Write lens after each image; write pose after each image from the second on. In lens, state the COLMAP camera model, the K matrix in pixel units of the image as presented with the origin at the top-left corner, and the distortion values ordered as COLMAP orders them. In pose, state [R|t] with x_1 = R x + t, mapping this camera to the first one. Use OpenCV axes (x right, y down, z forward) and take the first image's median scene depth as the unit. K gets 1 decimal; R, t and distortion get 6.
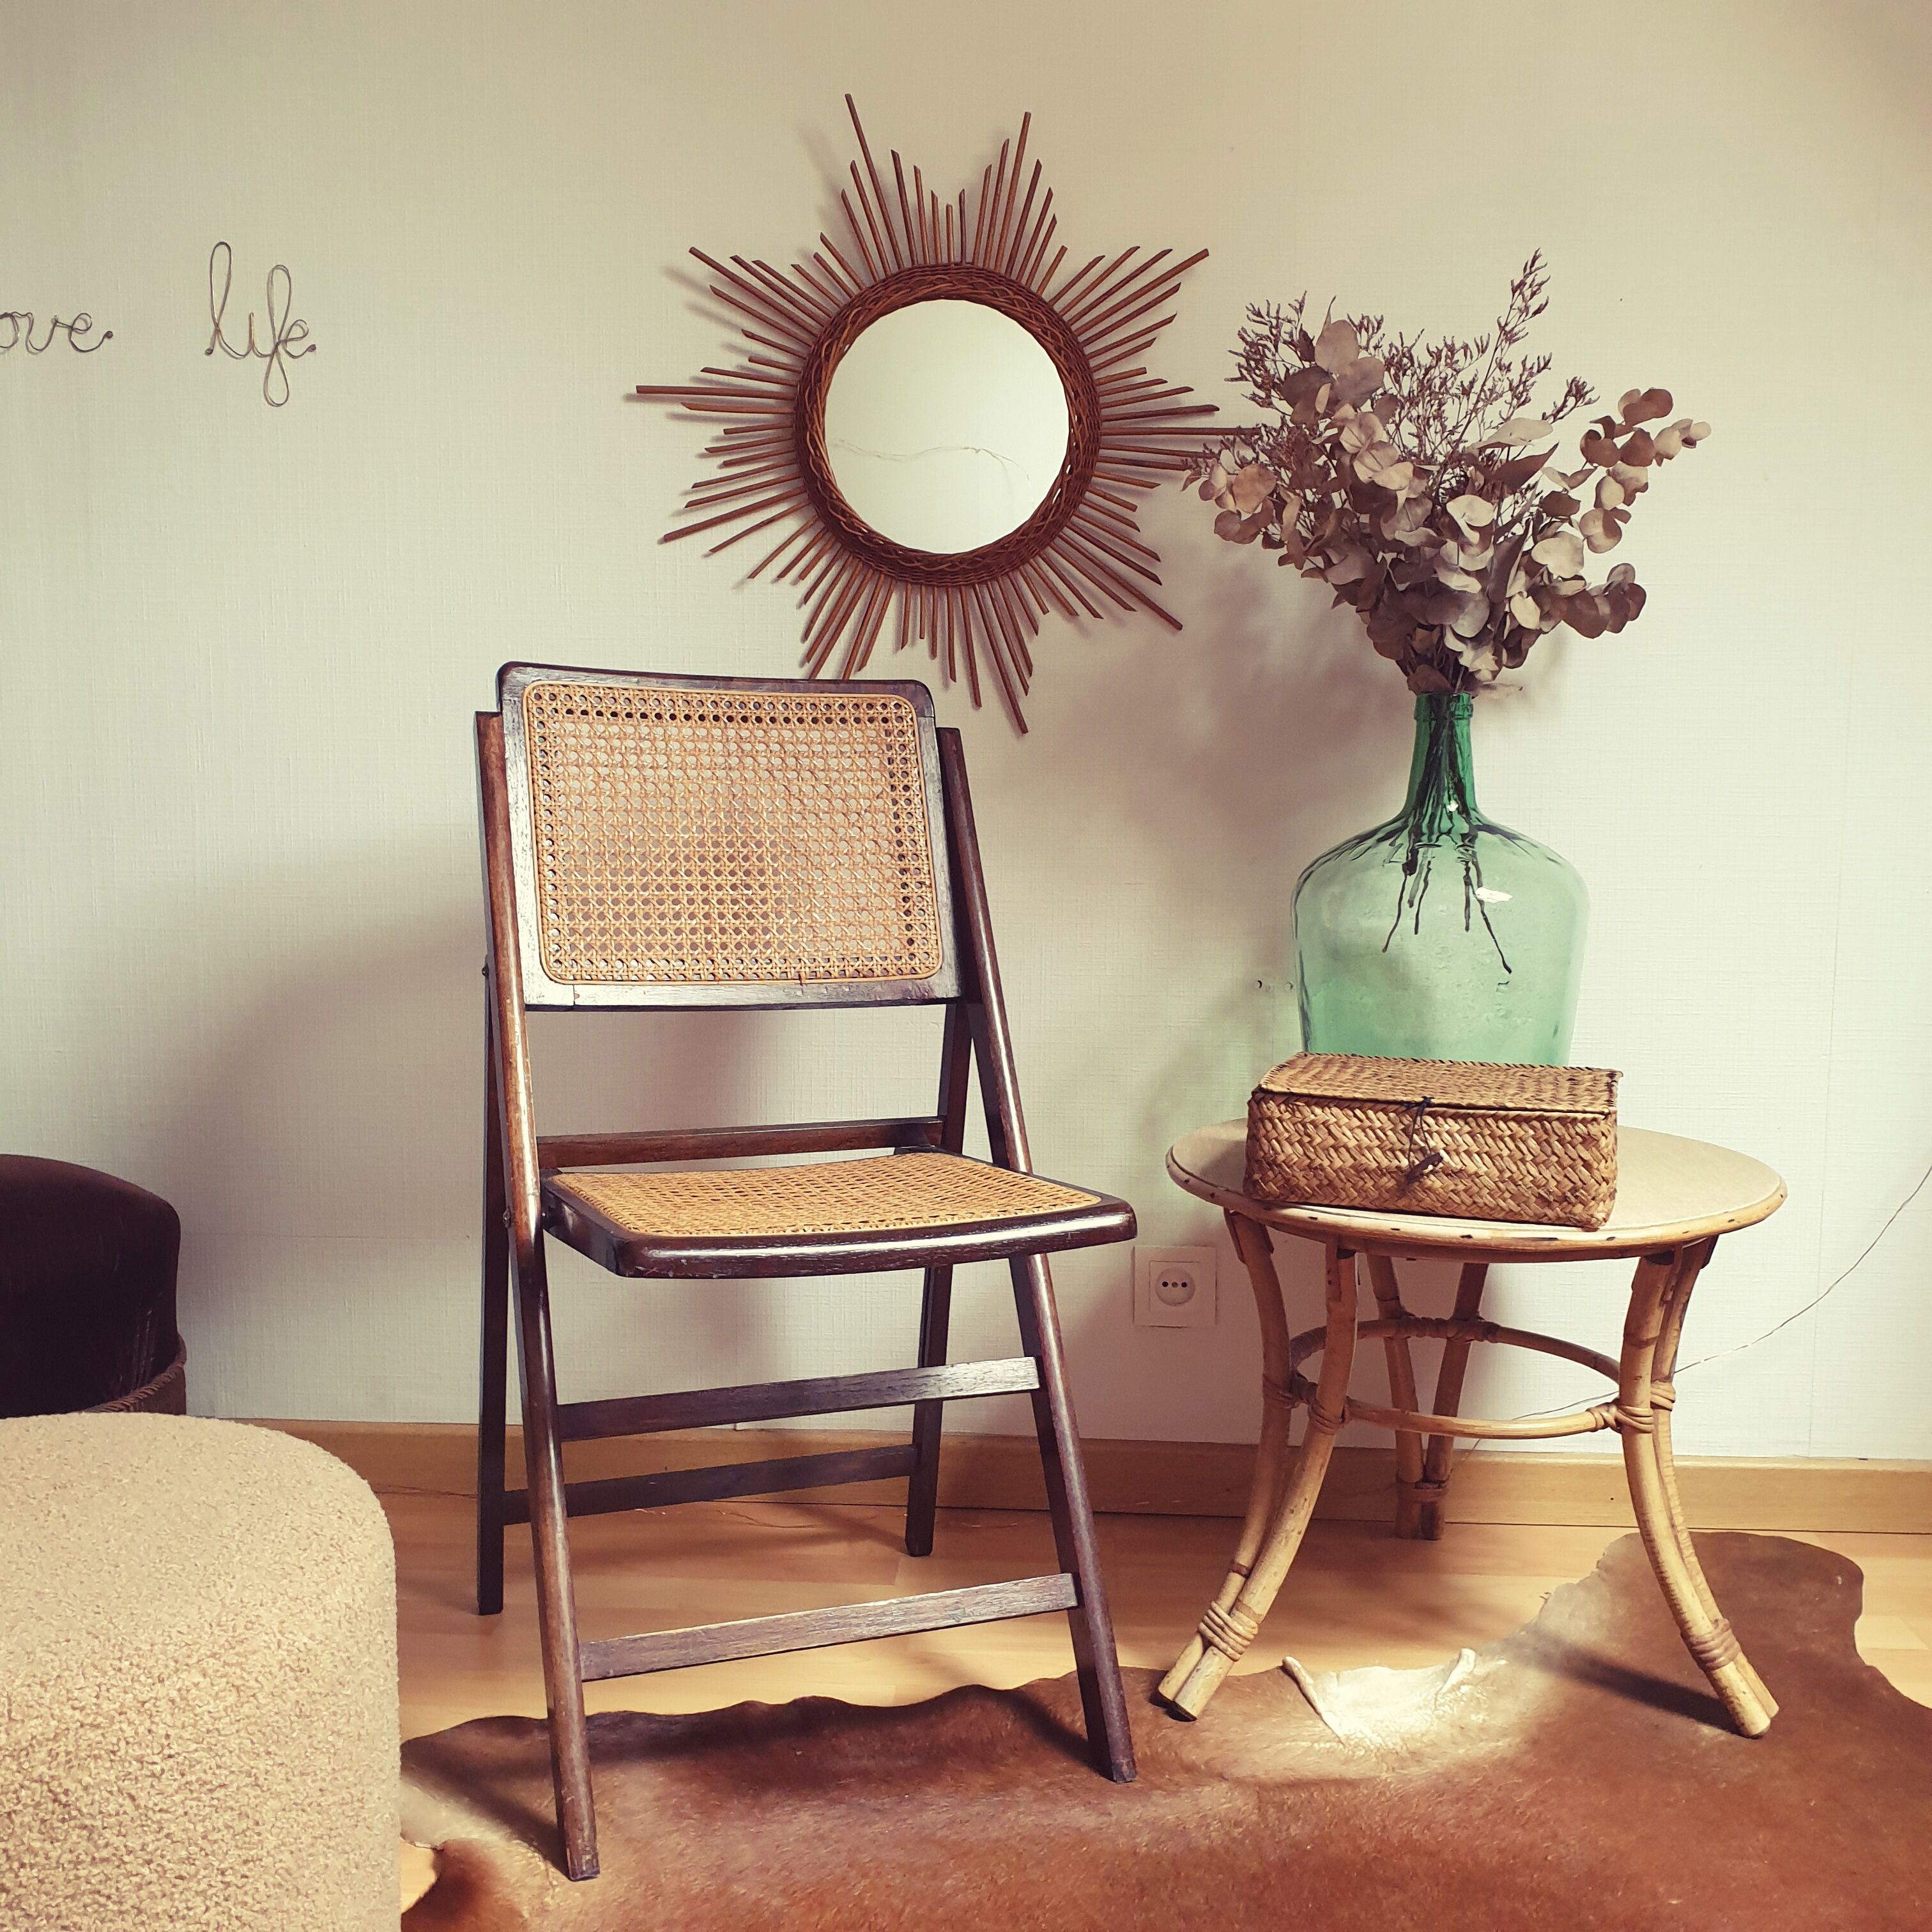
lens RADIAL K [[1985.5, 0, 992.6], [0, 1985.5, 990.8], [0, 0, 1]] dist [-0.014775, 0.000000]
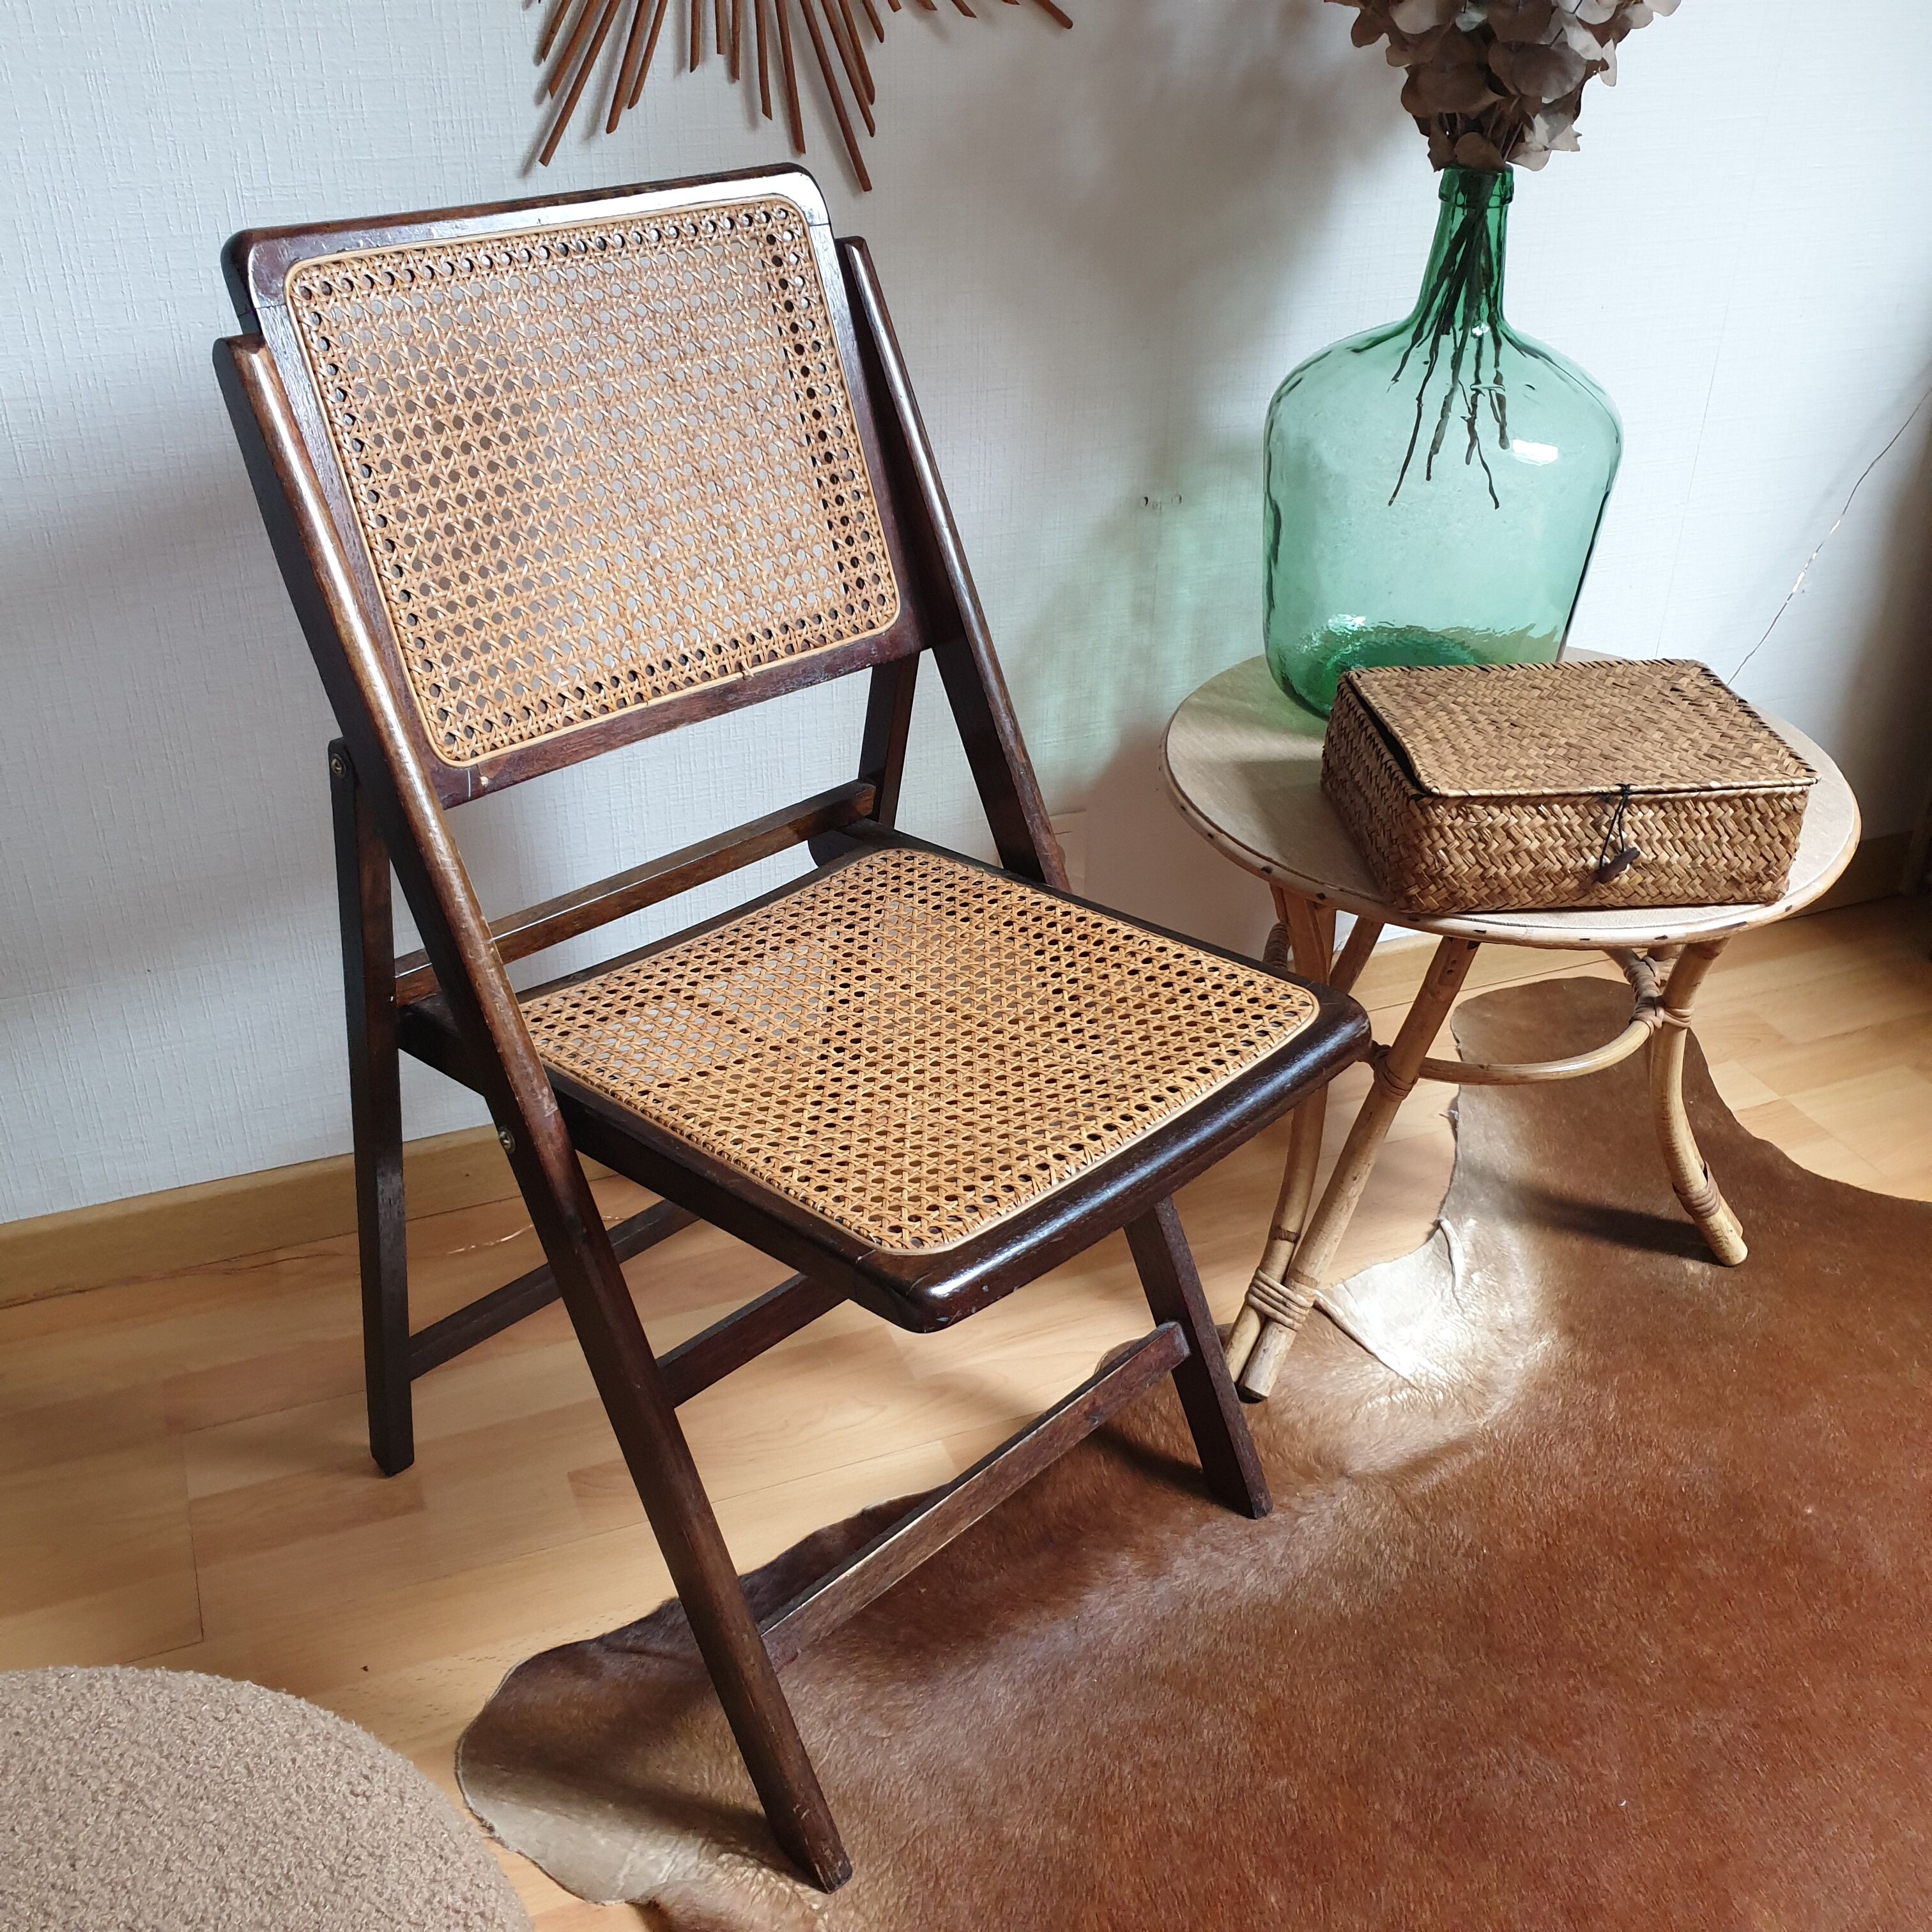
lens RADIAL K [[1985.5, 0, 984.4], [0, 1985.5, 966.5], [0, 0, 1]] dist [-0.014775, 0.000000]
pose [[0.909942, -0.206123, 0.359888, -0.290516], [0.032477, 0.900501, 0.433639, -0.210474], [-0.413463, -0.382898, 0.826098, 0.329248]]
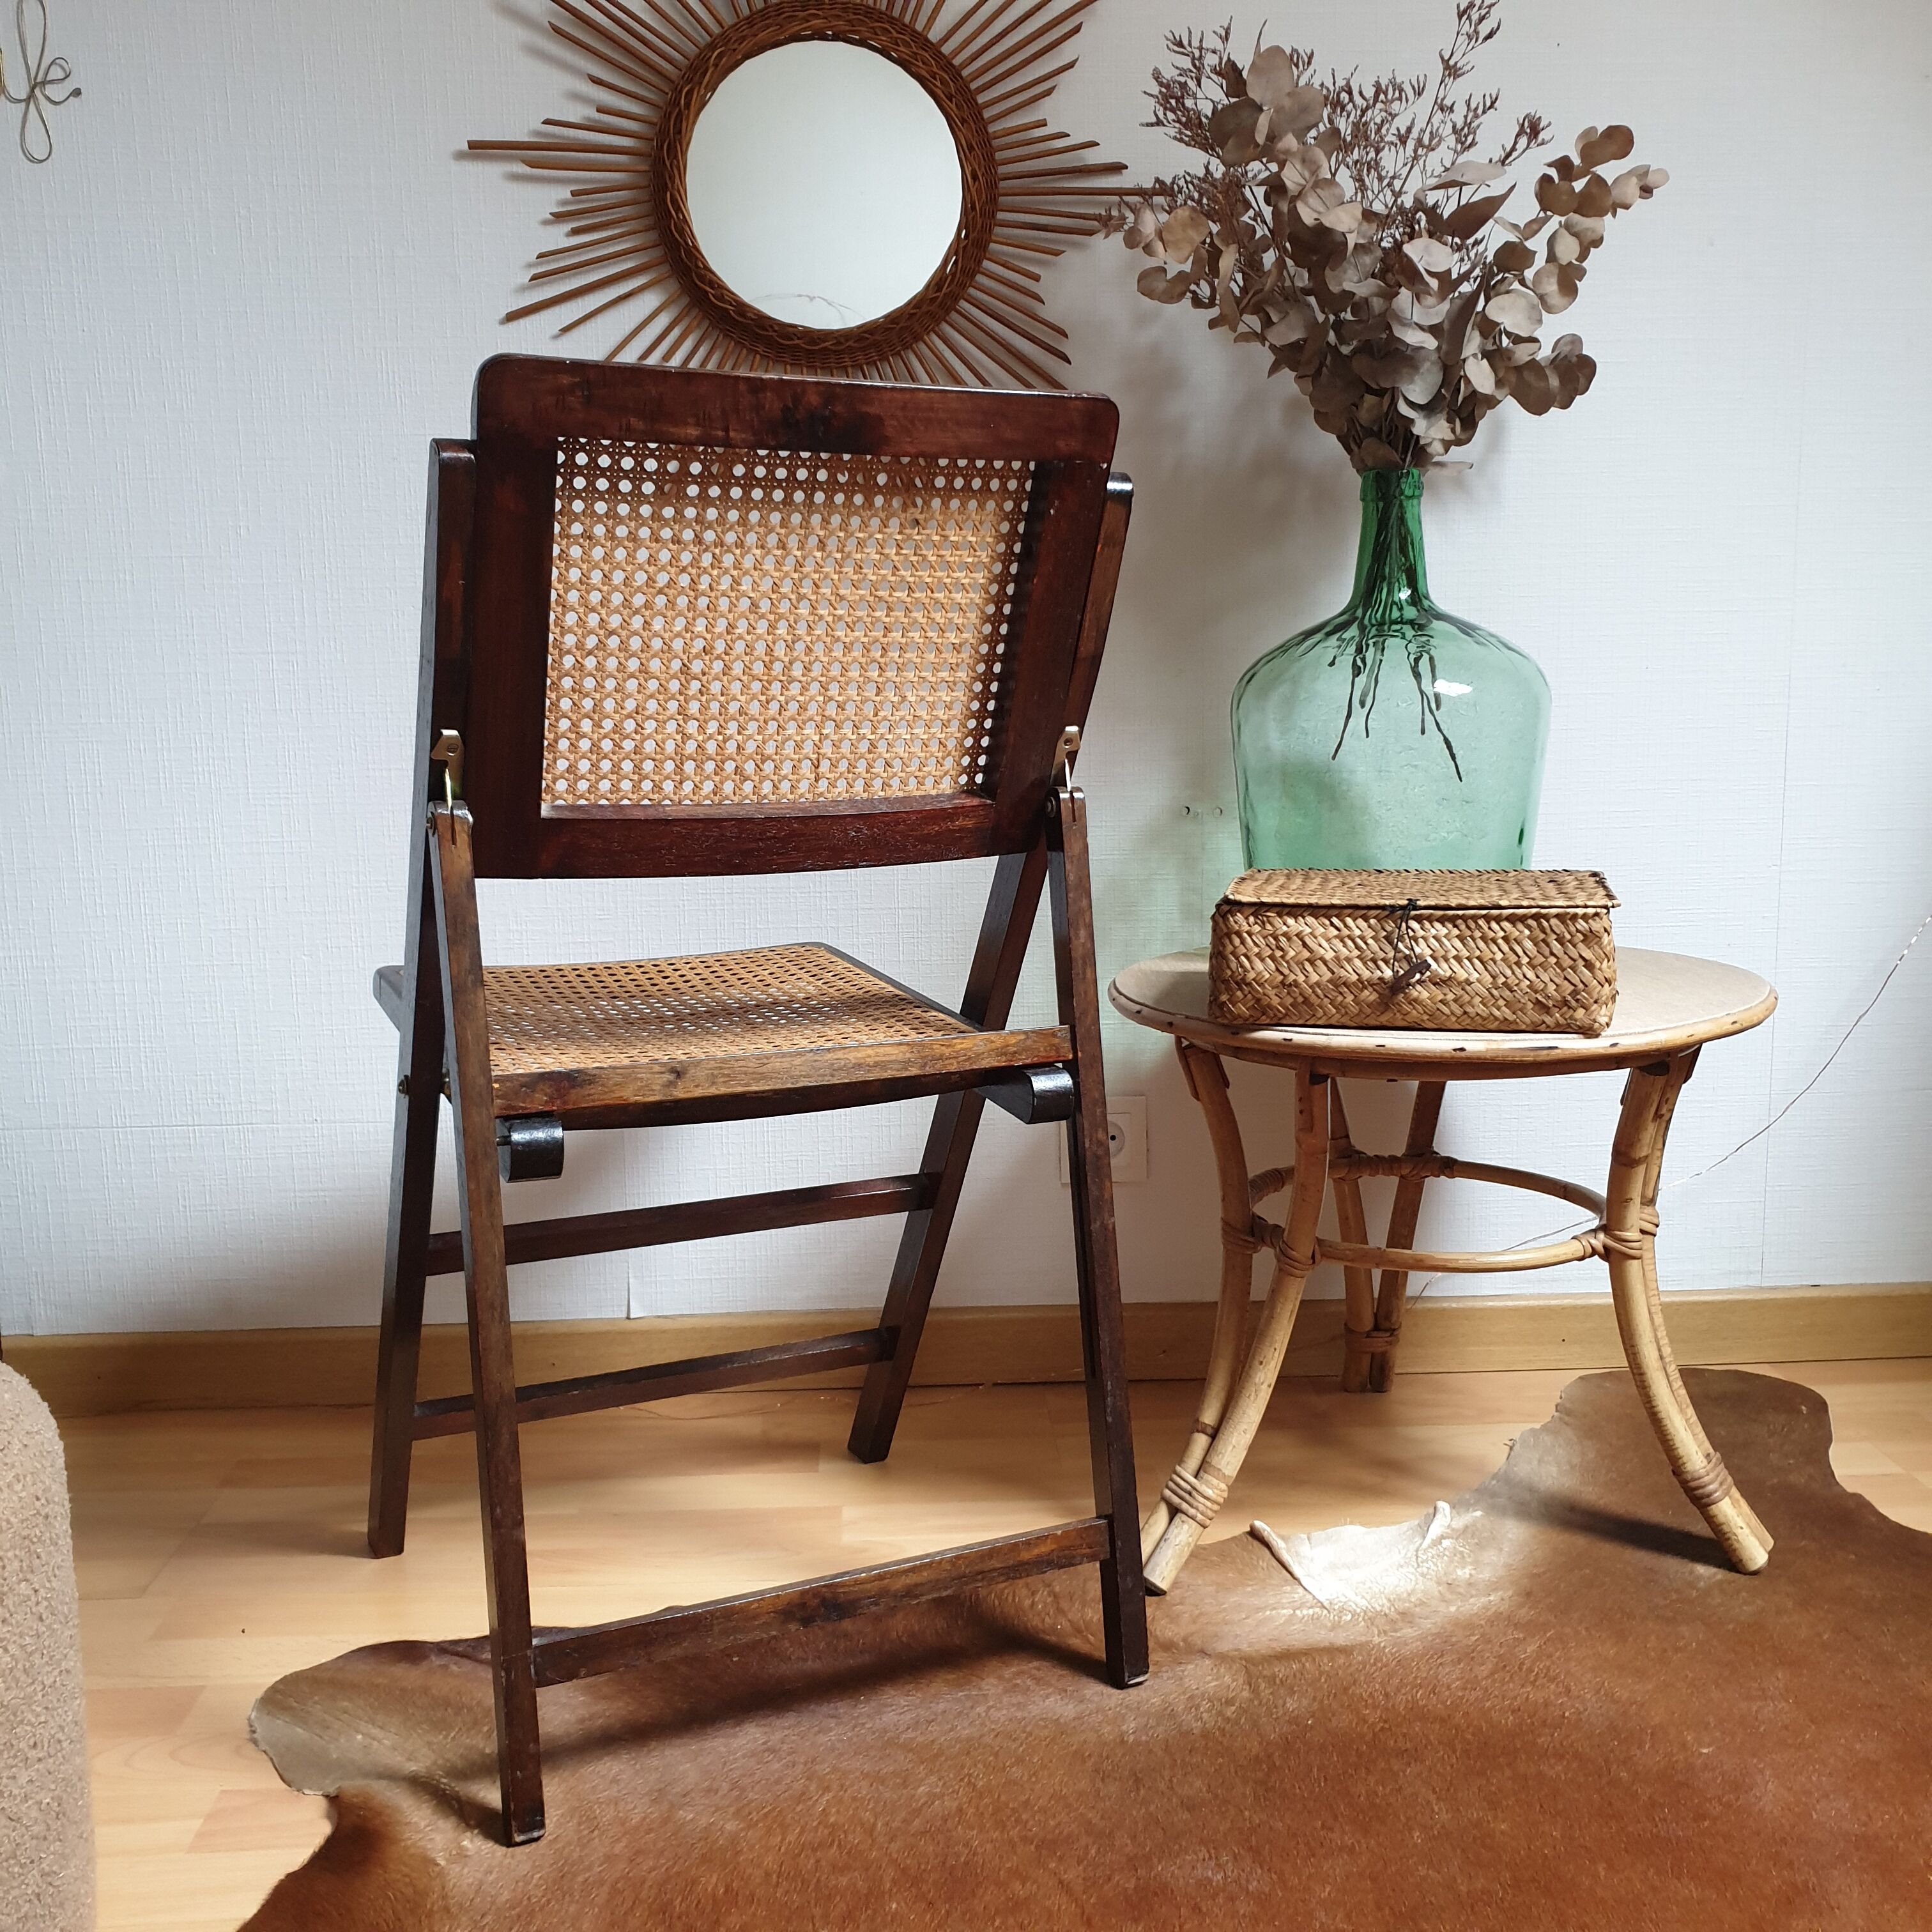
lens RADIAL K [[1985.5, 0, 1014.6], [0, 1985.5, 998.6], [0, 0, 1]] dist [-0.014775, 0.000000]
pose [[0.994799, -0.037762, 0.094599, -0.040297], [0.032677, 0.997966, 0.054735, 0.036781], [-0.096473, -0.051359, 0.994010, 0.099056]]
